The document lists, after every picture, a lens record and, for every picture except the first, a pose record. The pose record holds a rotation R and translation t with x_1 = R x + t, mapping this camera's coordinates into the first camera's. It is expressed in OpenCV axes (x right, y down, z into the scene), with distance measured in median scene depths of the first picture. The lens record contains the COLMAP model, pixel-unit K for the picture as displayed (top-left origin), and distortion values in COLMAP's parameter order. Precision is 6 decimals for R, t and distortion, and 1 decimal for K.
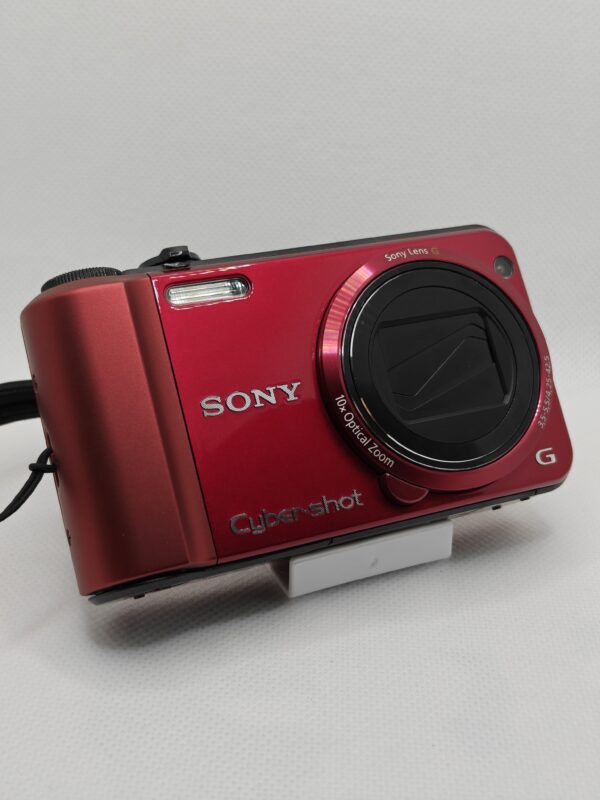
lens RADIAL K [[1114.9, 0, 286.4], [0, 1114.9, 400.7], [0, 0, 1]] dist [0.032984, 0.017470]
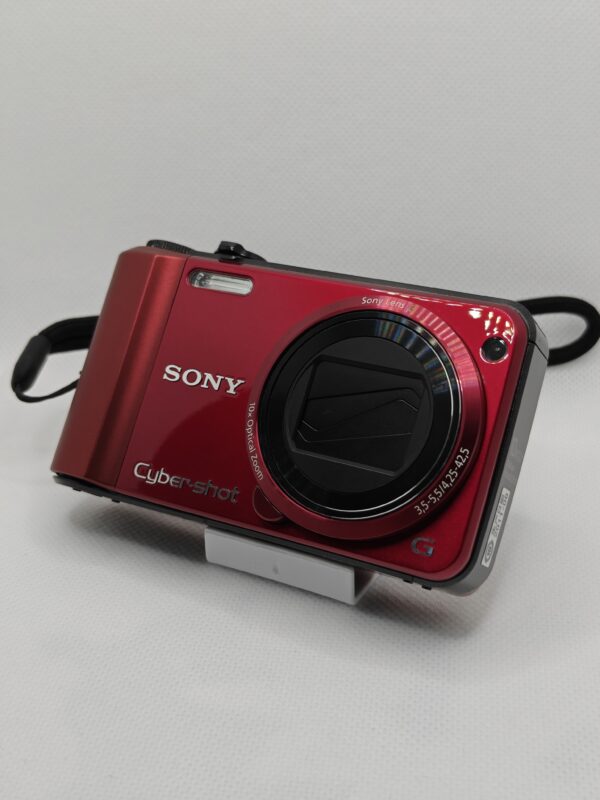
lens RADIAL K [[1144.9, 0, 300.0], [0, 1144.9, 400.0], [0, 0, 1]] dist [-0.032739, -0.044316]
pose [[0.607857, 0.326050, -0.724018, 0.892785], [-0.319342, 0.935199, 0.153046, -0.194485], [0.727001, 0.138180, 0.672589, 0.274723]]
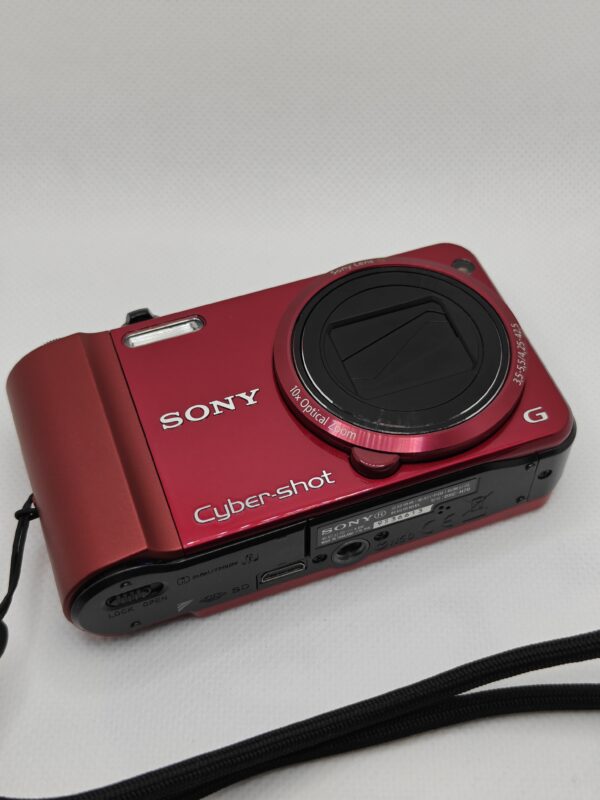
lens RADIAL K [[1144.9, 0, 300.0], [0, 1144.9, 400.0], [0, 0, 1]] dist [-0.032739, -0.044316]
pose [[0.944064, -0.254843, -0.209282, 0.268616], [0.160732, 0.909758, -0.382759, 0.406157], [0.287940, 0.327711, 0.899831, 0.068955]]
